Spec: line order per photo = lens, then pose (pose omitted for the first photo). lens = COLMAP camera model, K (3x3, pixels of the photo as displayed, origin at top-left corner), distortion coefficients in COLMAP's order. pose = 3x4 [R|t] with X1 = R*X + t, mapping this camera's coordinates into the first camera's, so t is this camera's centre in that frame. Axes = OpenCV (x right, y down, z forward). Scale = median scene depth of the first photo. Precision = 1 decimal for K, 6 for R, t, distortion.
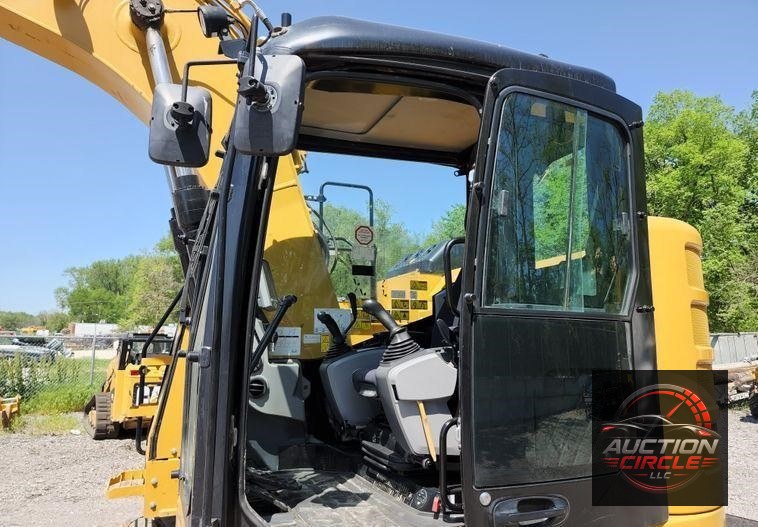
lens RADIAL K [[504.8, 0, 377.6], [0, 504.8, 272.9], [0, 0, 1]] dist [0.080781, -0.079830]
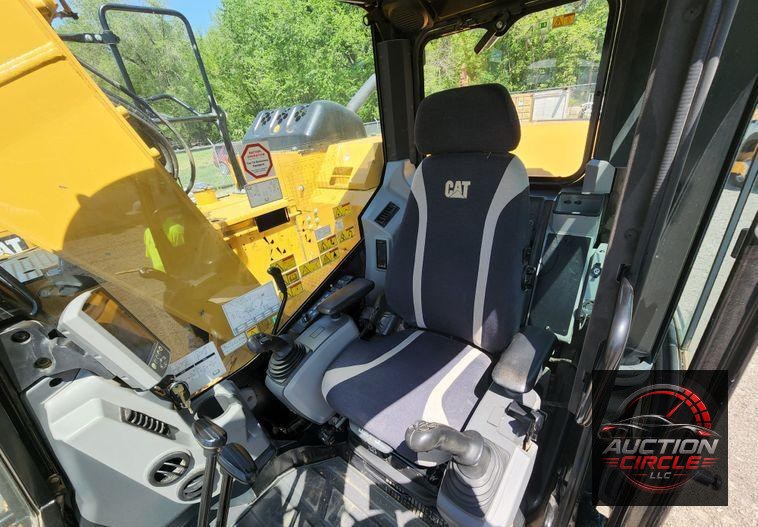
lens RADIAL K [[313.8, 0, 380.3], [0, 313.8, 278.5], [0, 0, 1]] dist [-0.000277, -0.000040]
pose [[0.873498, -0.308434, 0.376656, -0.111183], [0.039311, 0.815856, 0.576917, -0.227478], [-0.485238, -0.489129, 0.724774, 0.784801]]
